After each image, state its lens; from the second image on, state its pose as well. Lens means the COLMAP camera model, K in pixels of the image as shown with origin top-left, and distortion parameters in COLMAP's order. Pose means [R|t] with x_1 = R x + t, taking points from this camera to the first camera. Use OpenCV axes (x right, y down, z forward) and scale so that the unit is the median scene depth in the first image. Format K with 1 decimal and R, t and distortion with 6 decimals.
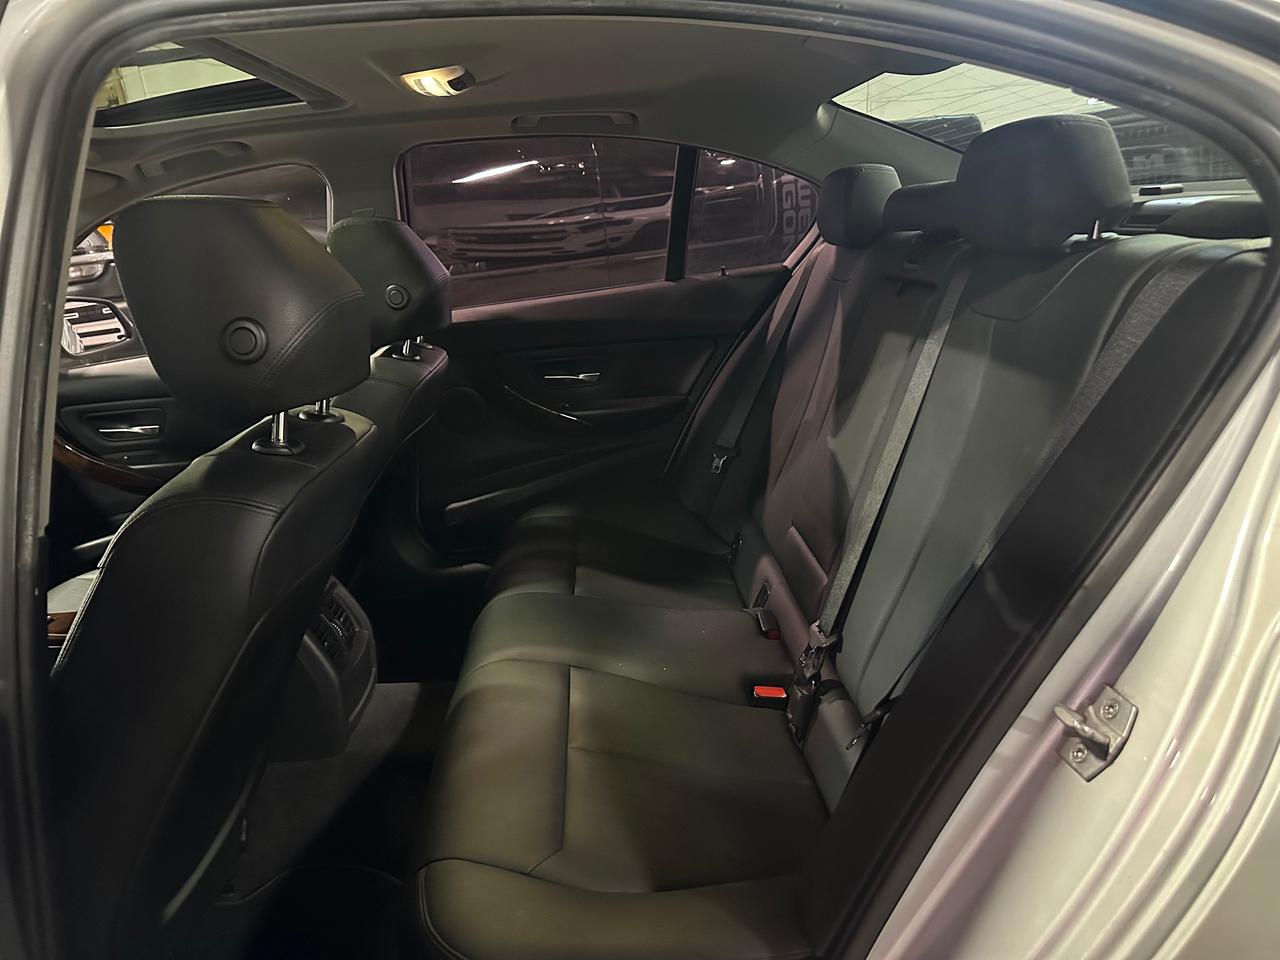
lens RADIAL K [[910.4, 0, 640.0], [0, 910.4, 480.0], [0, 0, 1]] dist [0.172818, -0.292675]
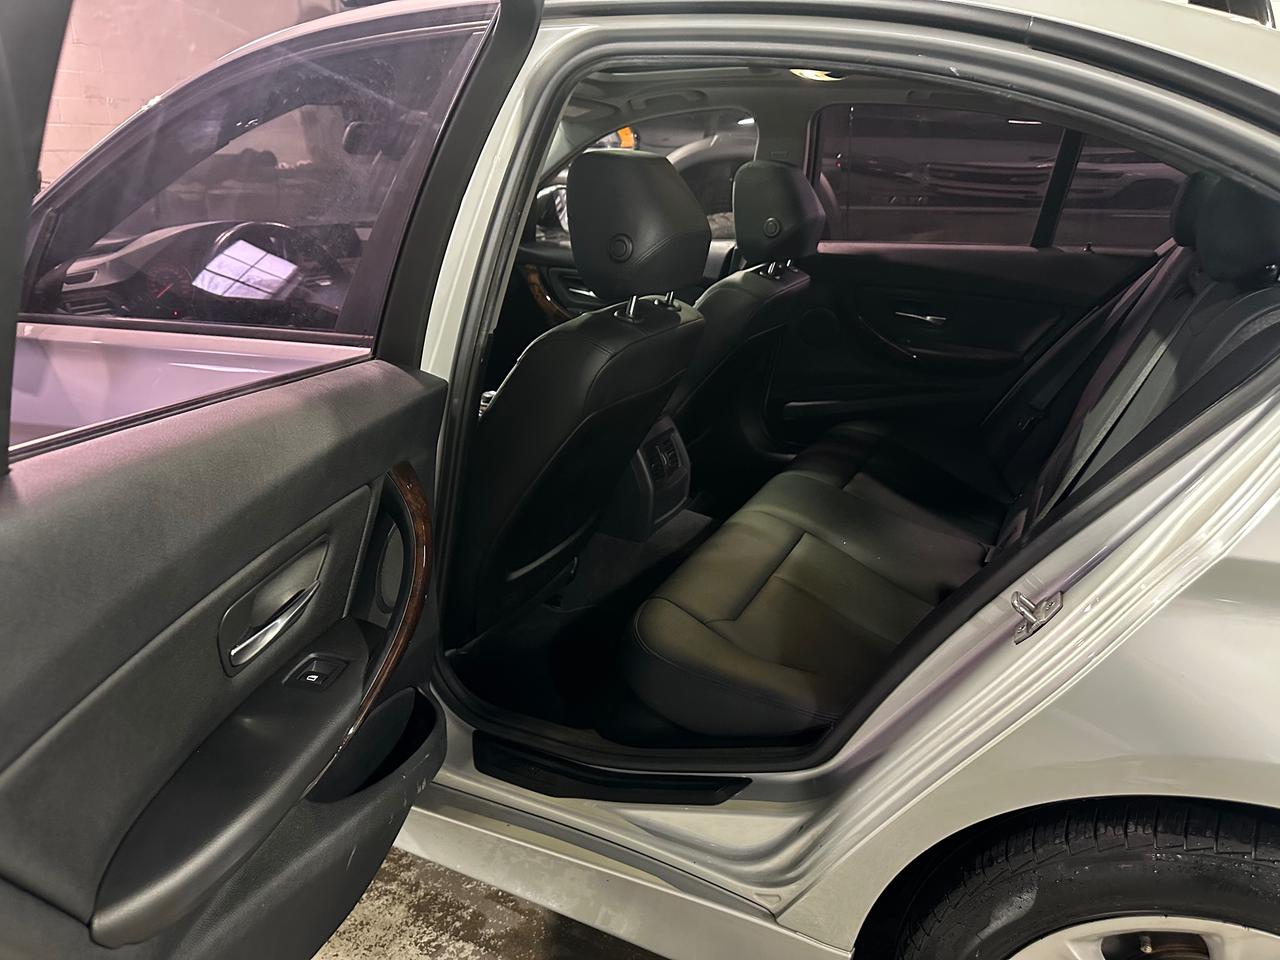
lens RADIAL K [[910.4, 0, 640.0], [0, 910.4, 480.0], [0, 0, 1]] dist [0.172818, -0.292675]
pose [[0.863180, 0.278249, -0.421306, 0.213752], [-0.241177, 0.960315, 0.140105, 0.004847], [0.443570, -0.019326, 0.896031, -0.240237]]
